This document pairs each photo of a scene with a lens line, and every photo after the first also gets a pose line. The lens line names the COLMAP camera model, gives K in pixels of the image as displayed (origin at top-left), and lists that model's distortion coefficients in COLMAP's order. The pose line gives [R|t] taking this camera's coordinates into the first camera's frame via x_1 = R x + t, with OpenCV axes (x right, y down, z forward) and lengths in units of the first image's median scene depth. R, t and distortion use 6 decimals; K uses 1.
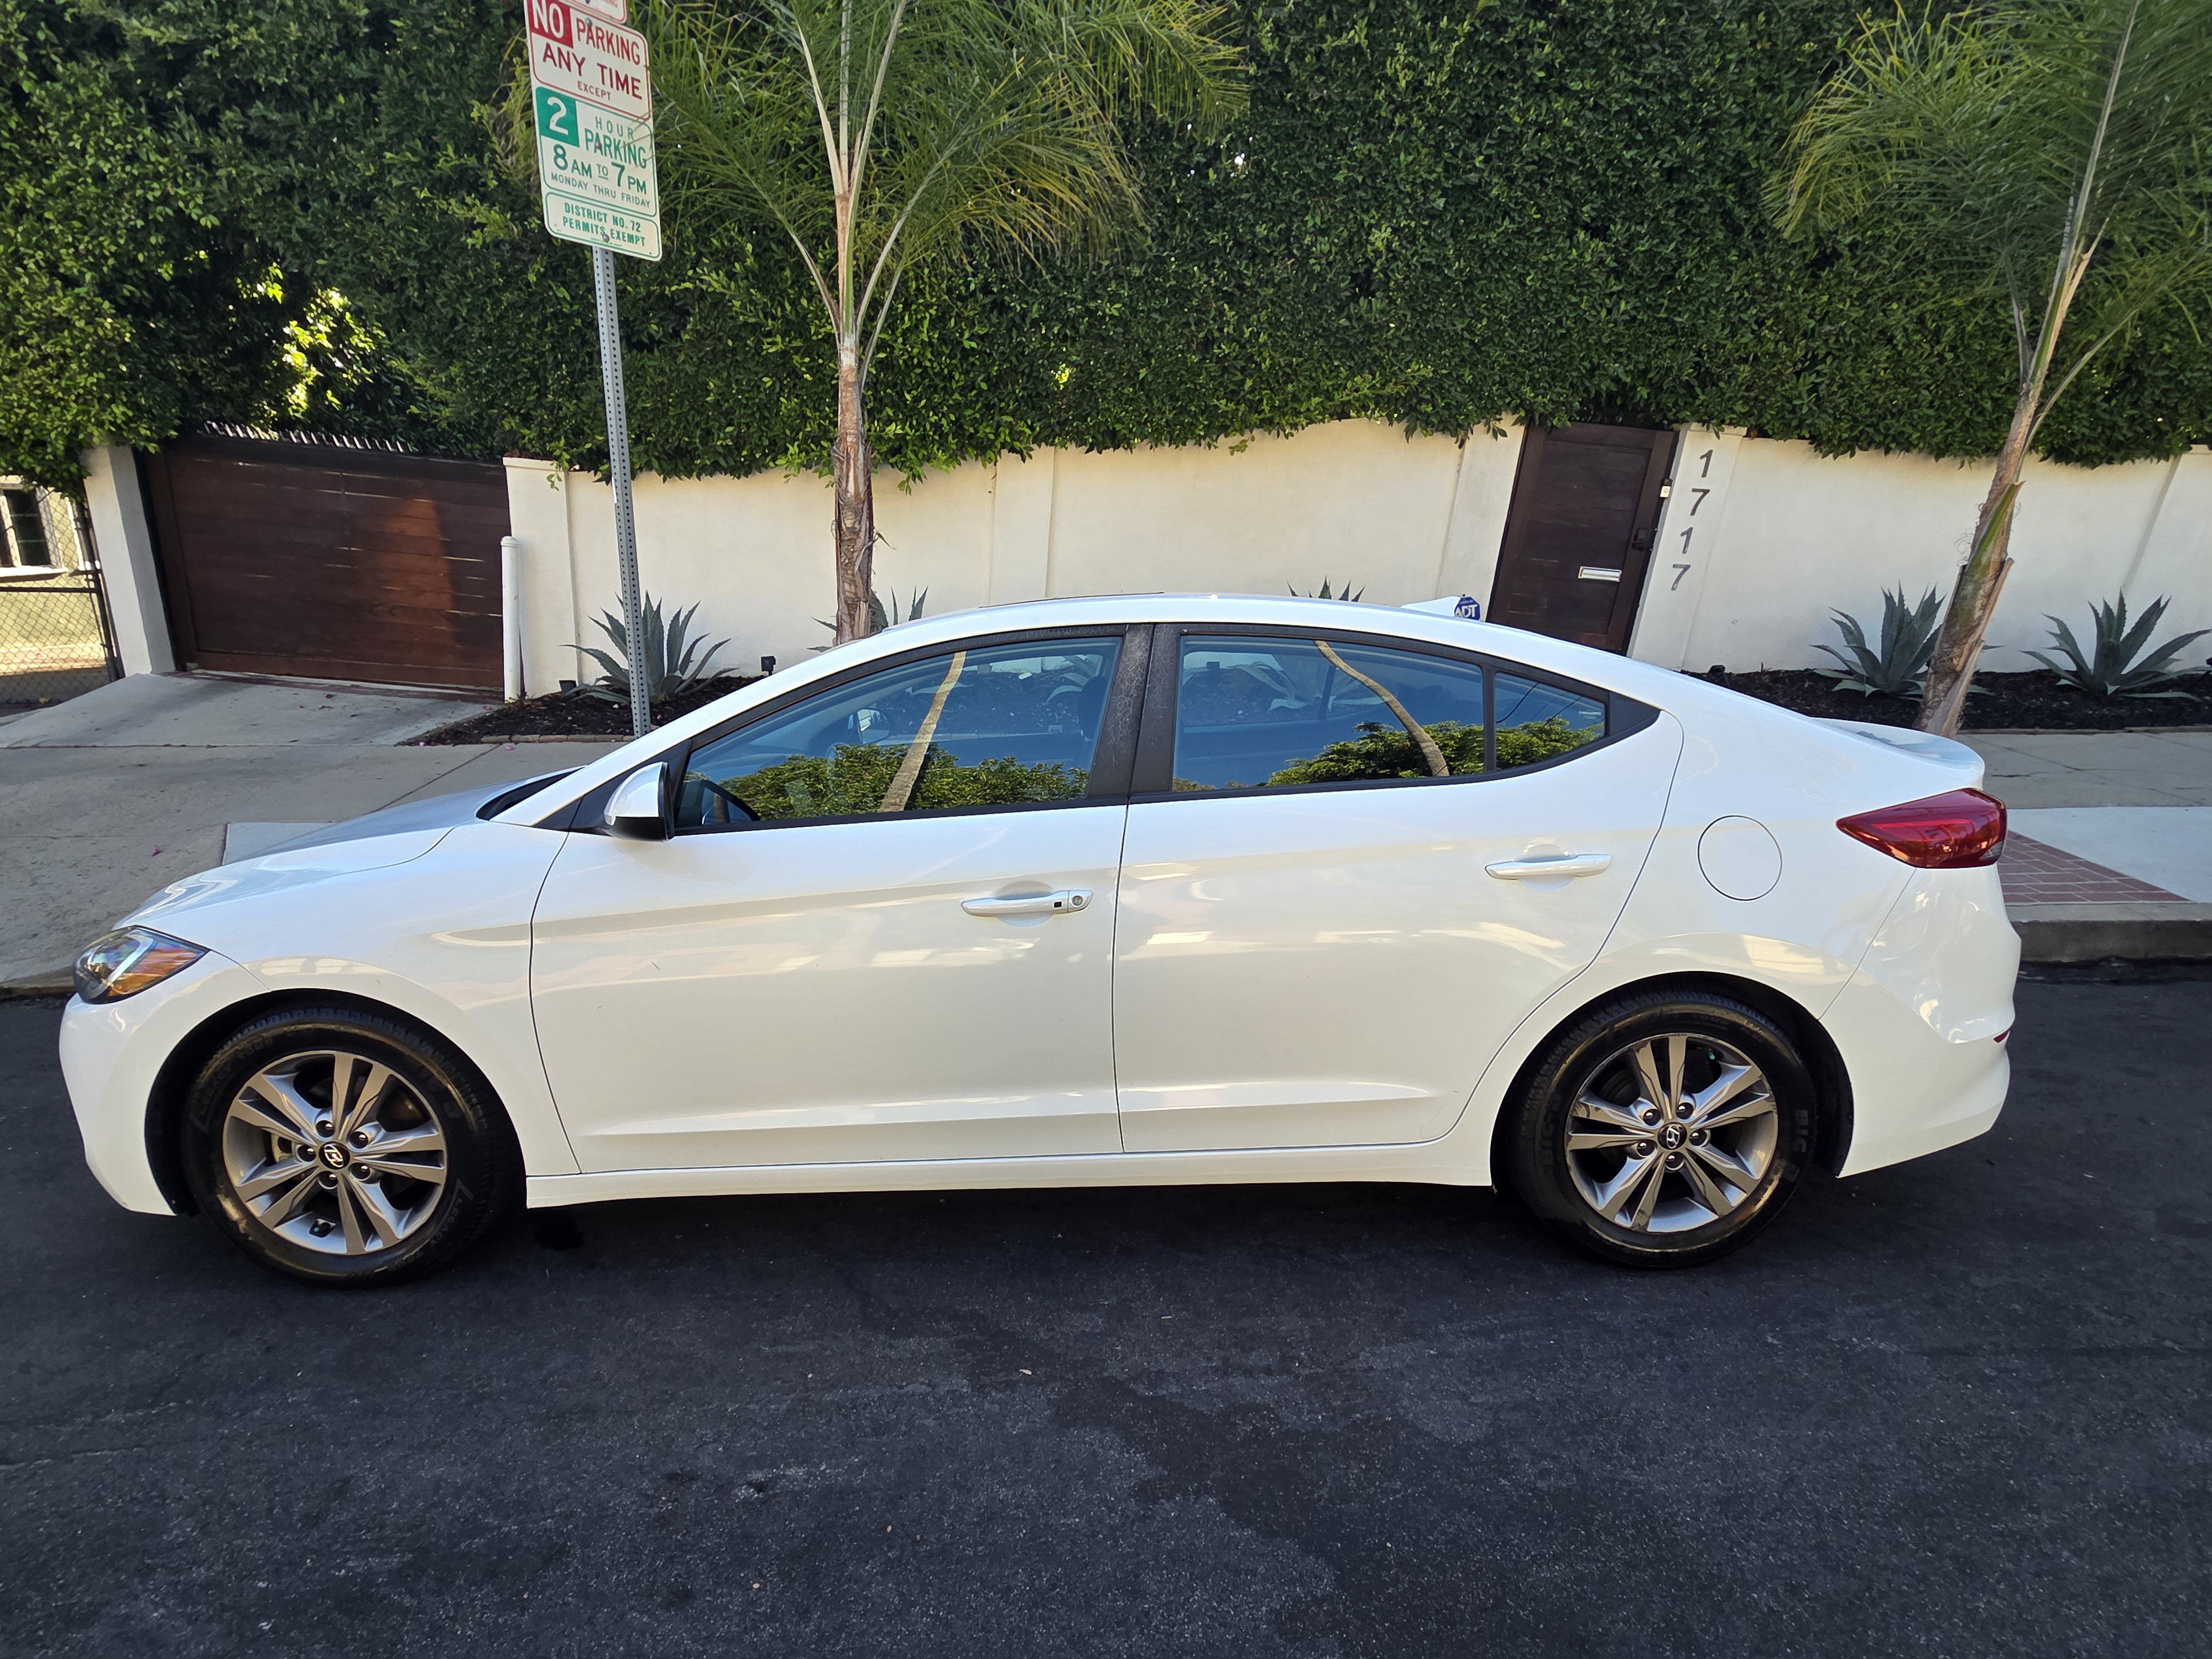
lens RADIAL K [[992.3, 0, 1083.9], [0, 992.3, 826.6], [0, 0, 1]] dist [-0.003179, 0.002851]
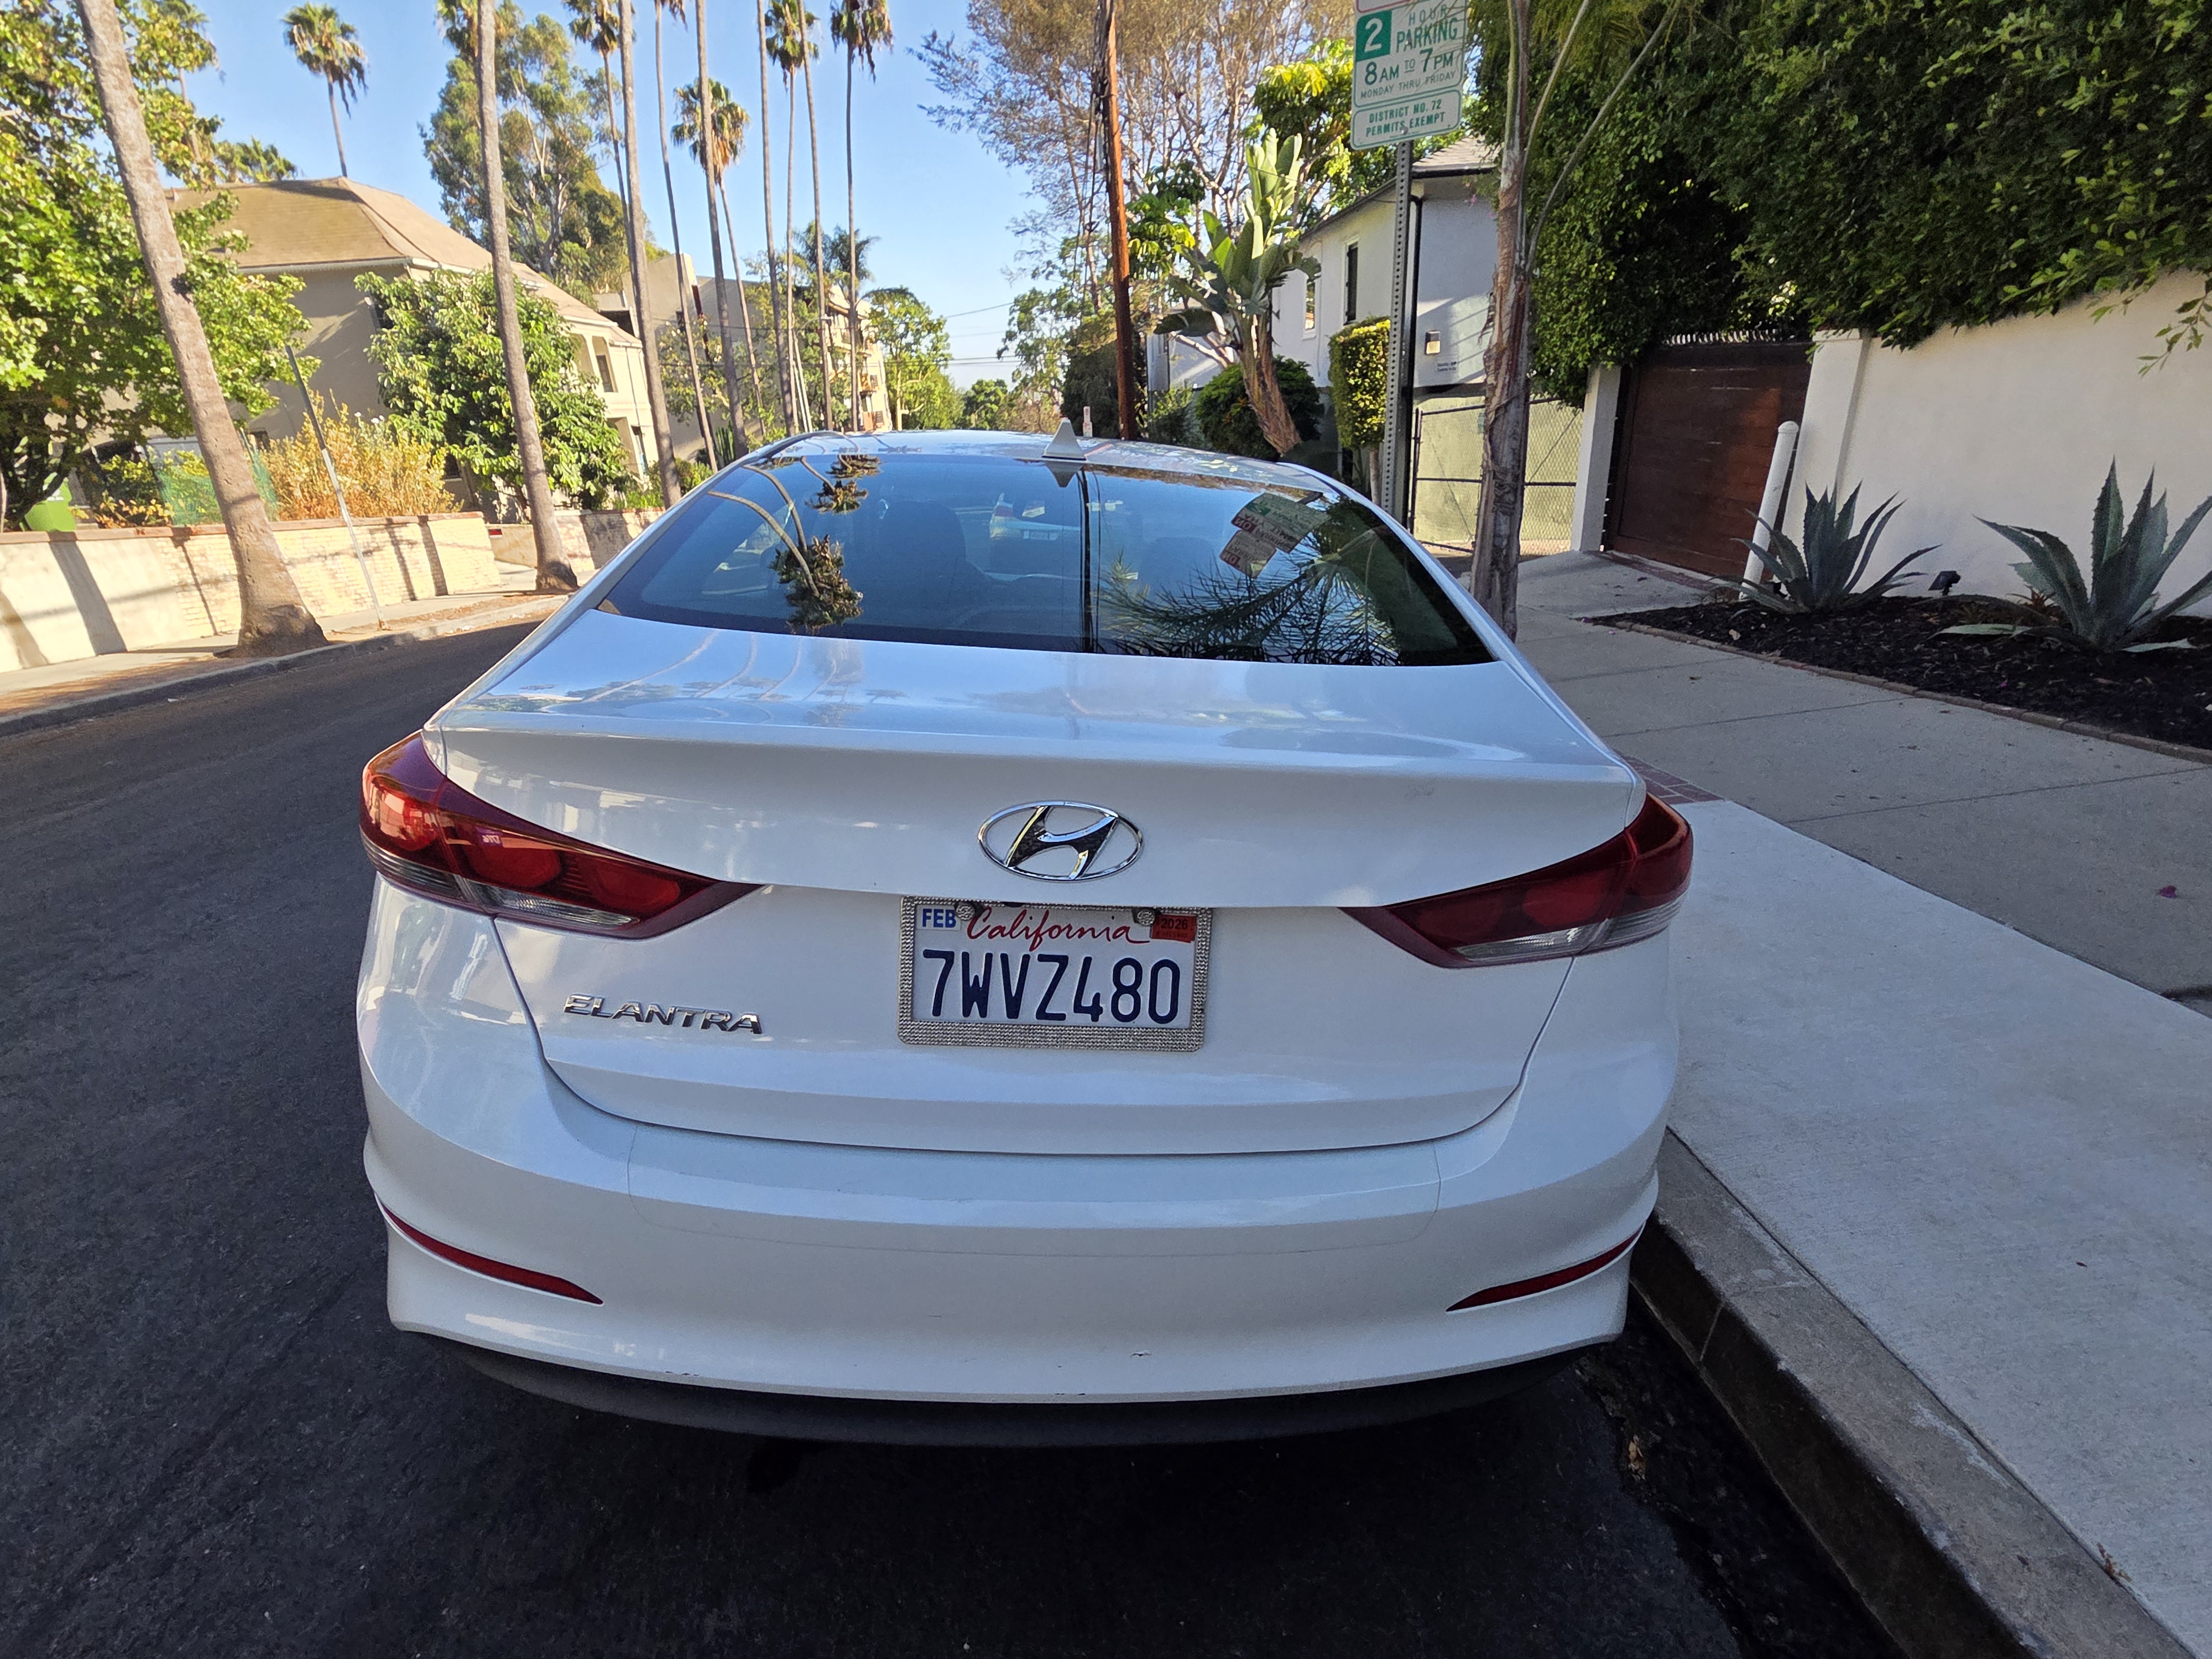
lens RADIAL K [[992.3, 0, 1106.6], [0, 992.3, 820.2], [0, 0, 1]] dist [-0.003179, 0.002851]
pose [[0.063890, 0.316093, -0.946575, 0.426261], [-0.246412, 0.924140, 0.291969, -0.069870], [0.967057, 0.214594, 0.136932, 0.381500]]
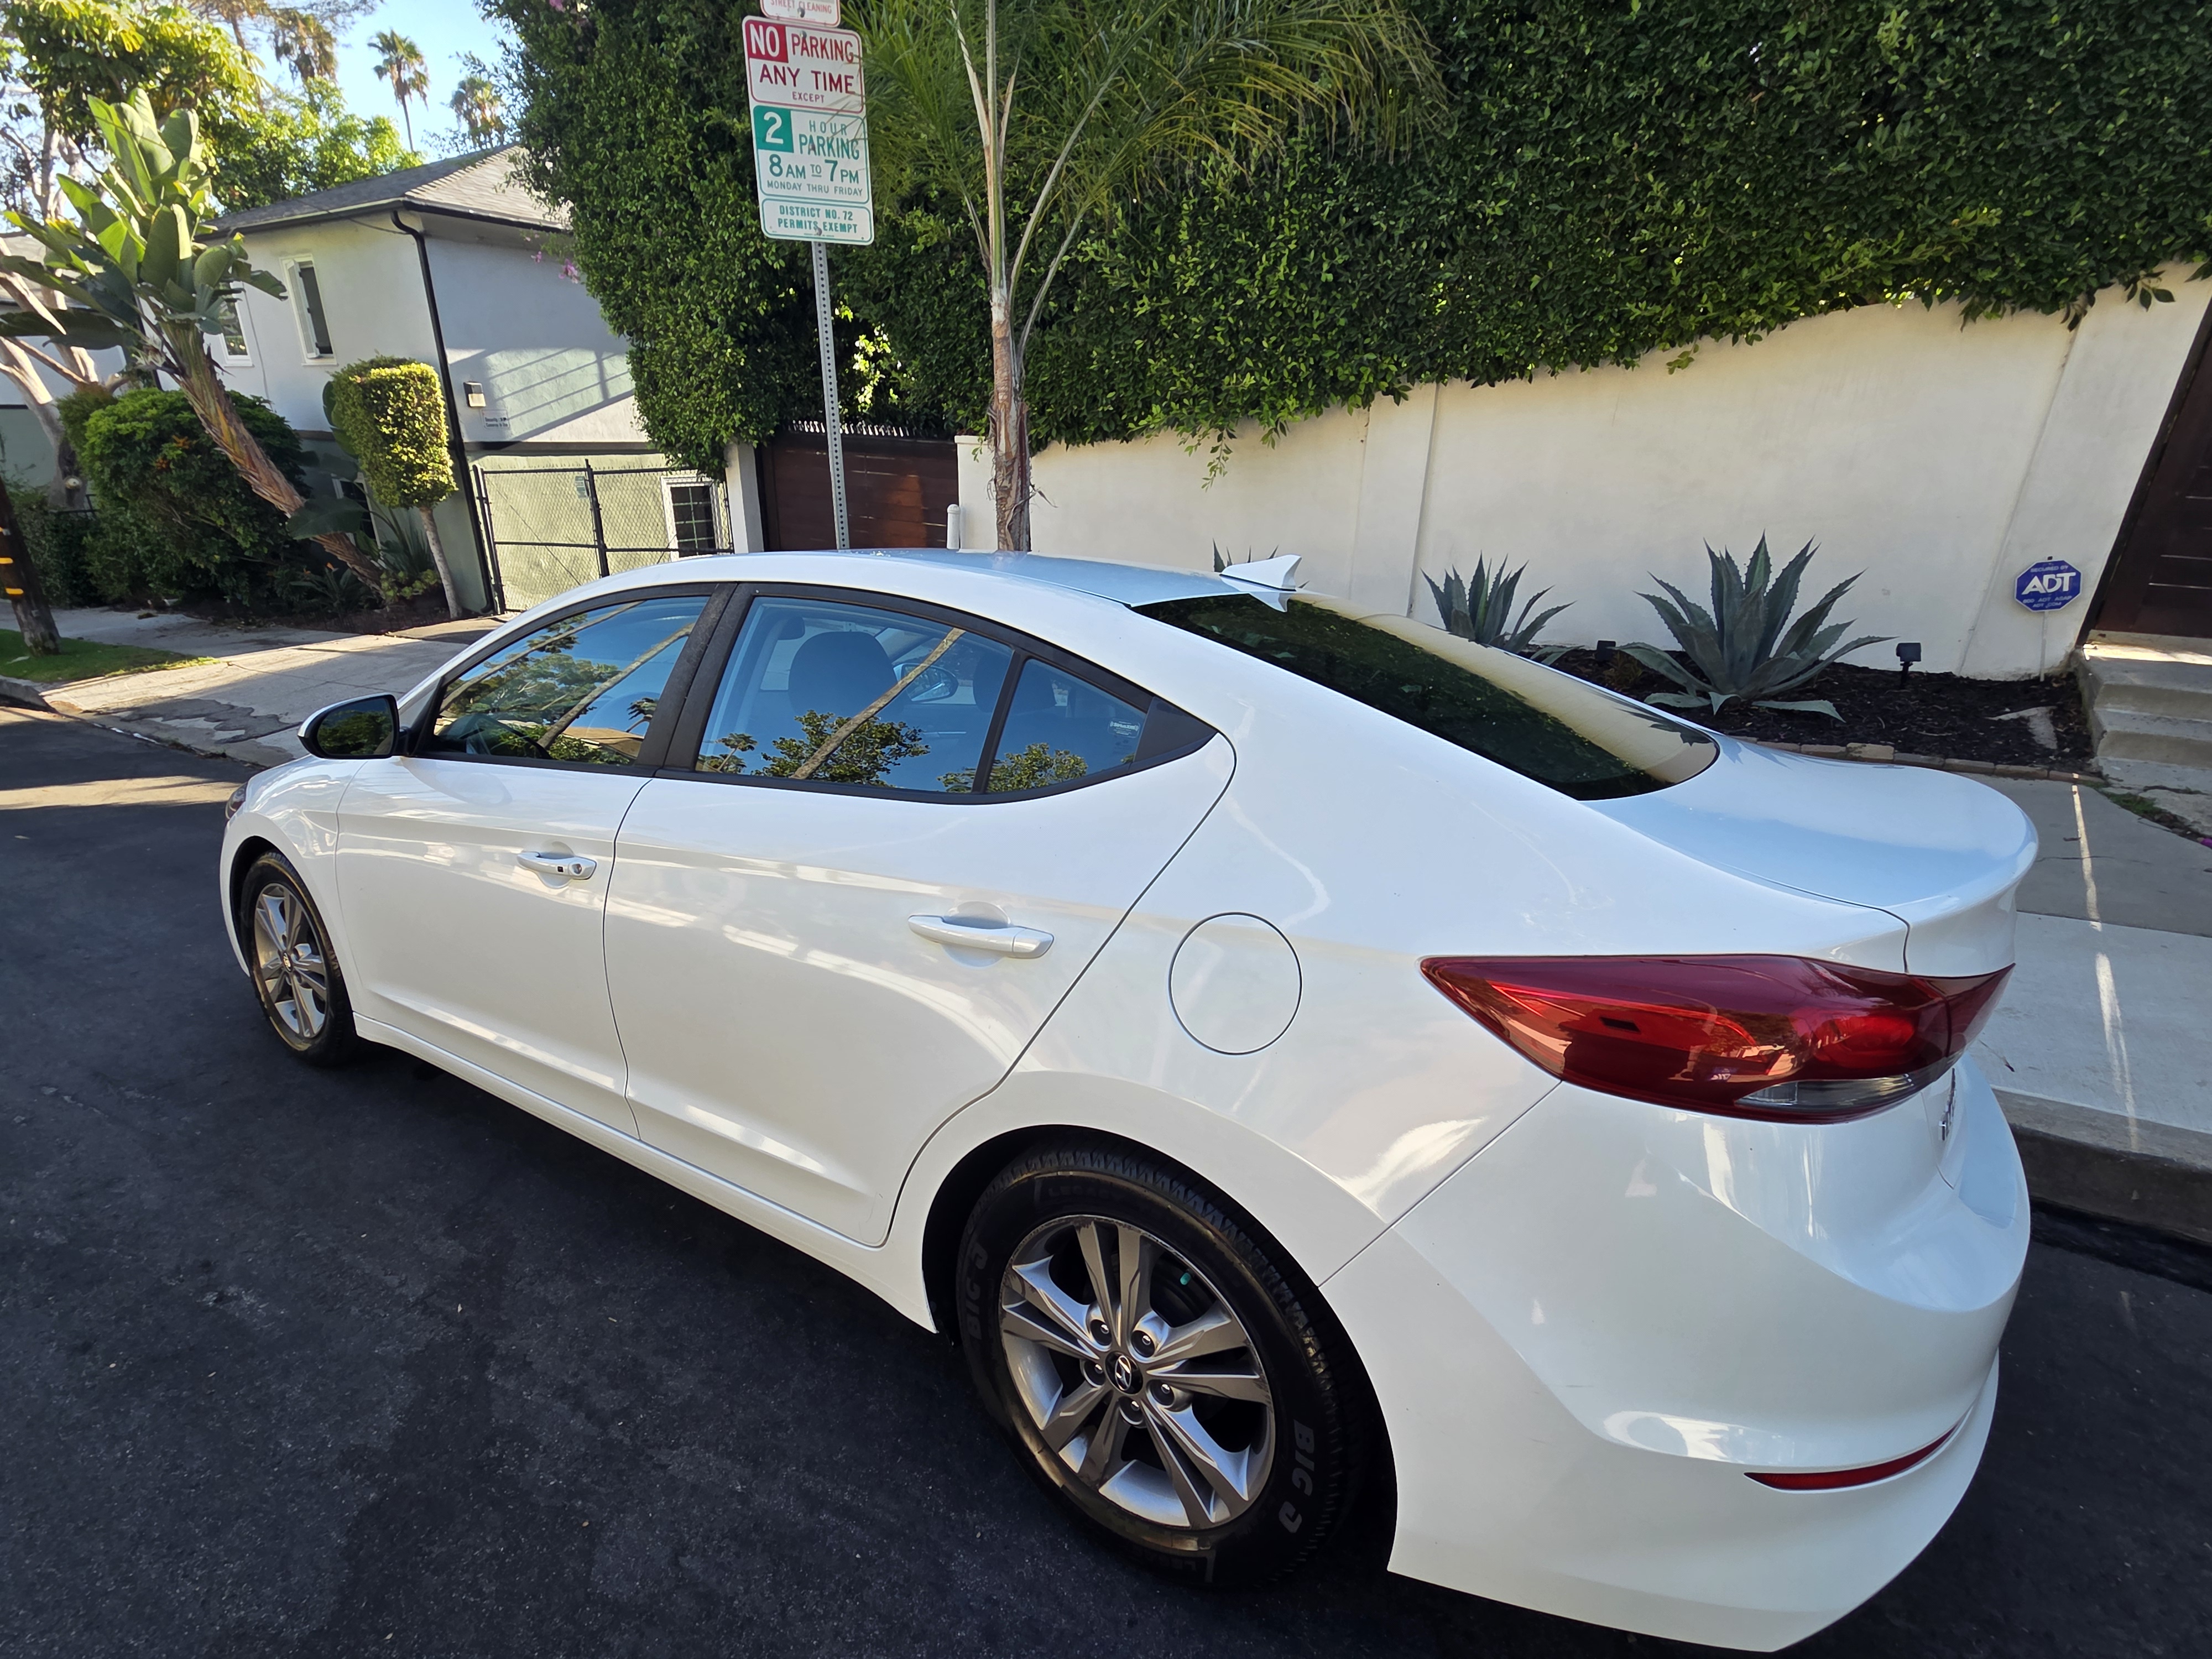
lens RADIAL K [[992.3, 0, 1094.2], [0, 992.3, 823.4], [0, 0, 1]] dist [-0.003179, 0.002851]
pose [[0.838493, 0.144070, -0.525522, 0.252879], [-0.127024, 0.989524, 0.068601, -0.027305], [0.529900, 0.009232, 0.848010, 0.122924]]
